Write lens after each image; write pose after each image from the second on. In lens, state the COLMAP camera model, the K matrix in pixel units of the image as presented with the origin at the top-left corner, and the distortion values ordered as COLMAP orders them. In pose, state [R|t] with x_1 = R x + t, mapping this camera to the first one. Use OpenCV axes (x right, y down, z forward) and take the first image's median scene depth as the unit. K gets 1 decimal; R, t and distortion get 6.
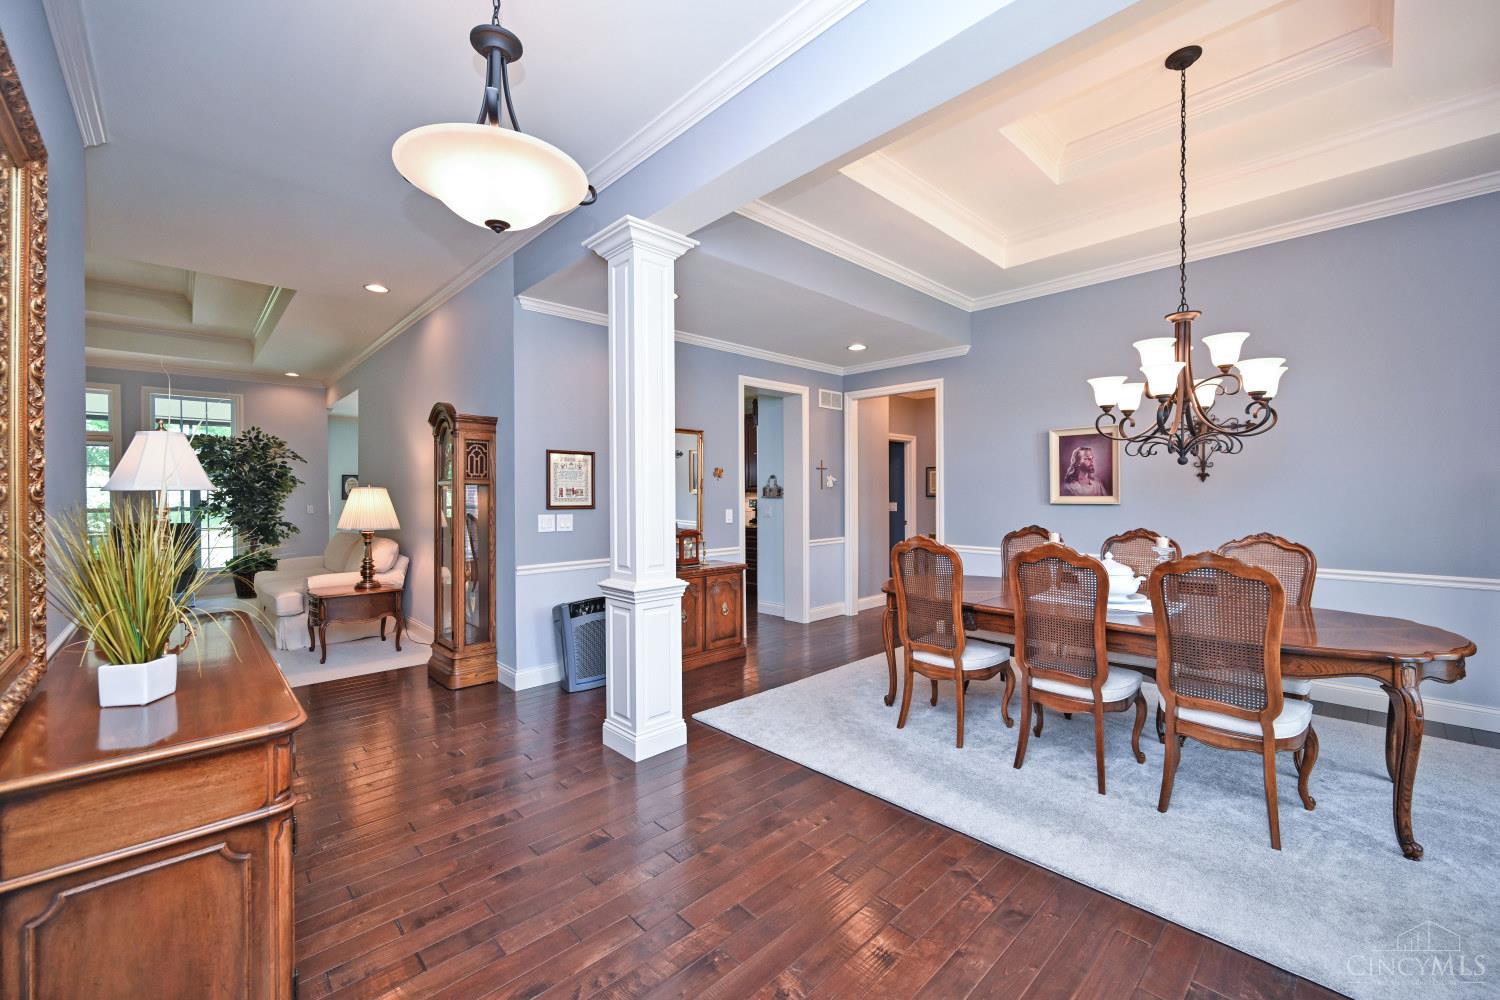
lens RADIAL K [[603.3, 0, 742.2], [0, 603.3, 495.0], [0, 0, 1]] dist [-0.002549, 0.000598]
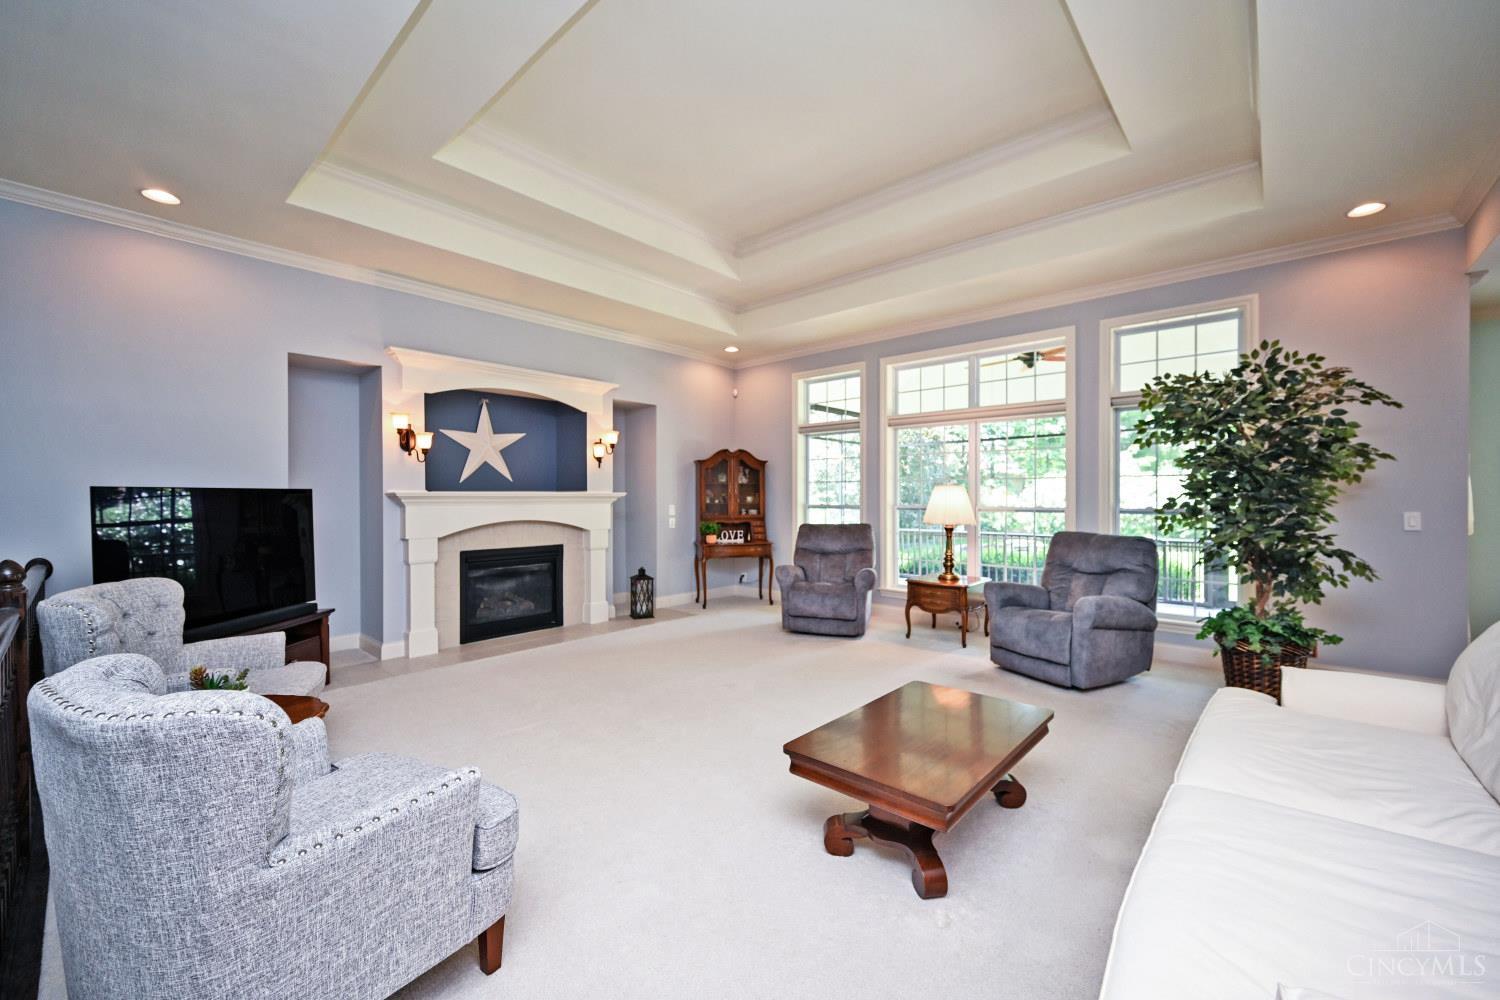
lens RADIAL K [[603.3, 0, 745.8], [0, 603.3, 500.9], [0, 0, 1]] dist [-0.002549, 0.000598]
pose [[0.081411, 0.008623, -0.996643, -0.363858], [-0.004866, 0.999954, 0.008254, 0.008921], [0.996669, 0.004178, 0.081449, 0.541749]]
